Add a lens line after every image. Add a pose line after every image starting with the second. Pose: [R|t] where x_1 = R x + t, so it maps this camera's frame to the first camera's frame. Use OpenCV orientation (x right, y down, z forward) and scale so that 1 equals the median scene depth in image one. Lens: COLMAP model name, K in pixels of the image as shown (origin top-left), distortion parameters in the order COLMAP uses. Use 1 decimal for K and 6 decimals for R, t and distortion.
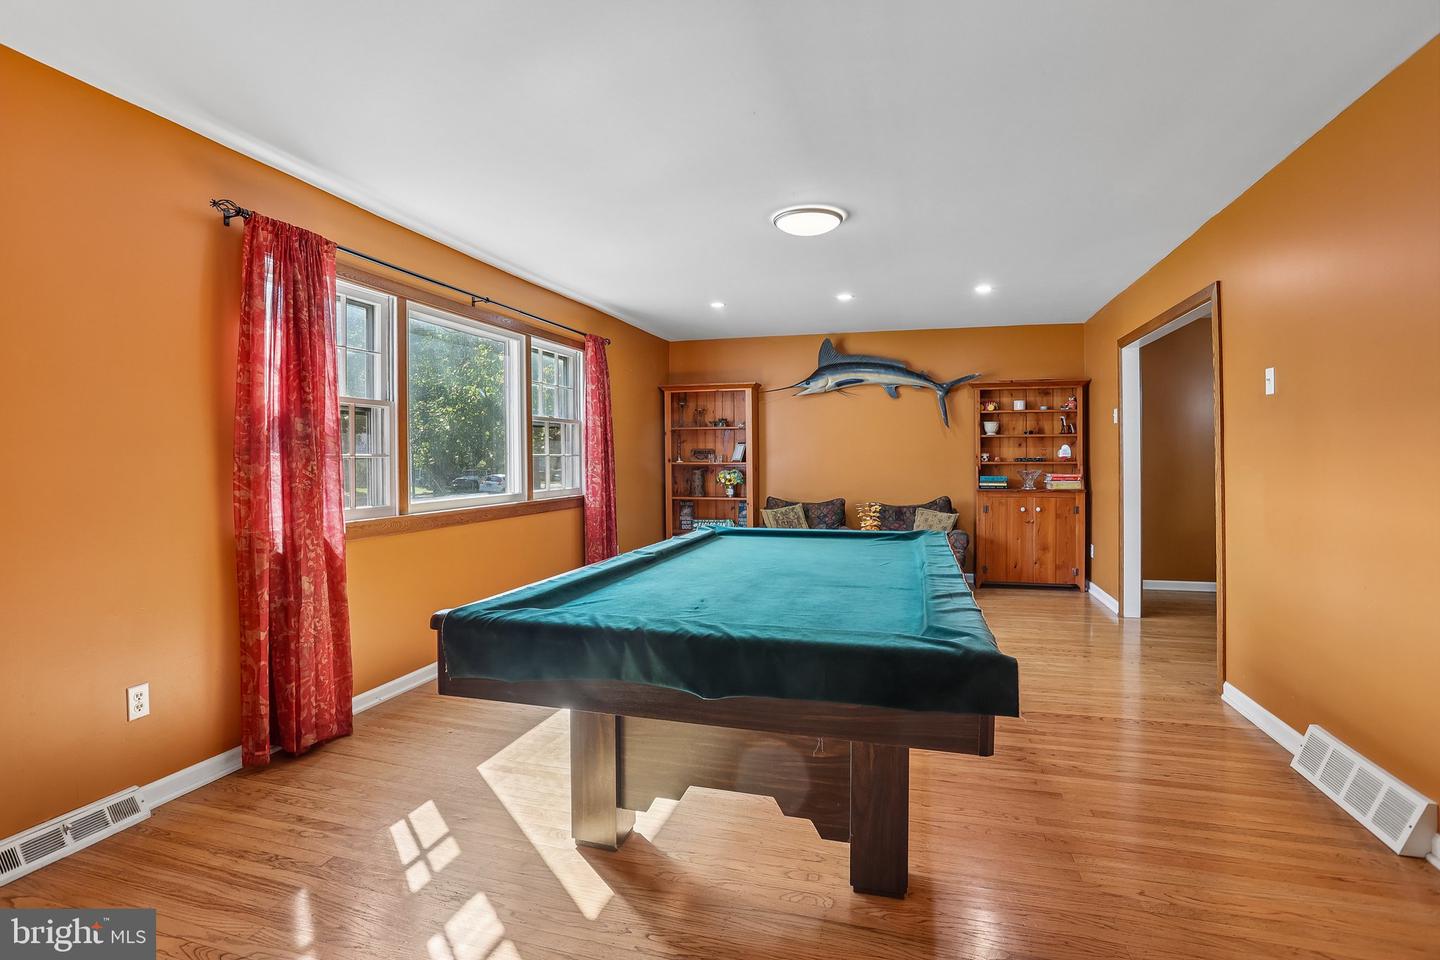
lens RADIAL K [[710.0, 0, 702.0], [0, 710.0, 456.1], [0, 0, 1]] dist [-0.071491, 0.032872]
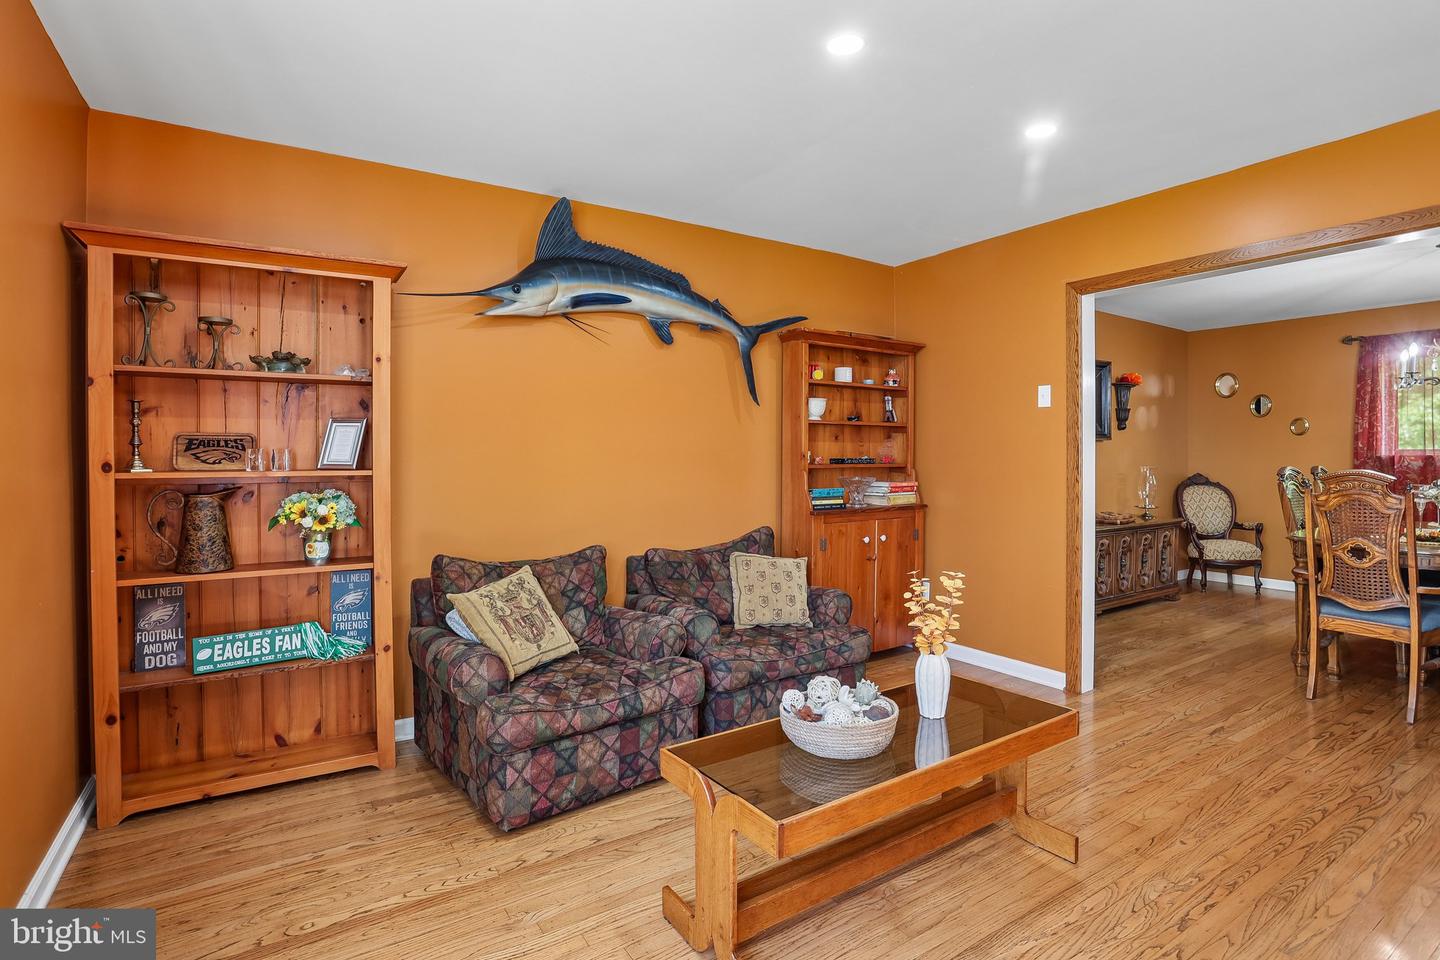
lens RADIAL K [[710.0, 0, 702.0], [0, 710.0, 456.1], [0, 0, 1]] dist [-0.071491, 0.032872]
pose [[0.652771, 0.000343, 0.757555, -0.106887], [-0.001370, 0.999999, 0.000728, 0.000467], [-0.757554, -0.001513, 0.652771, 0.616850]]
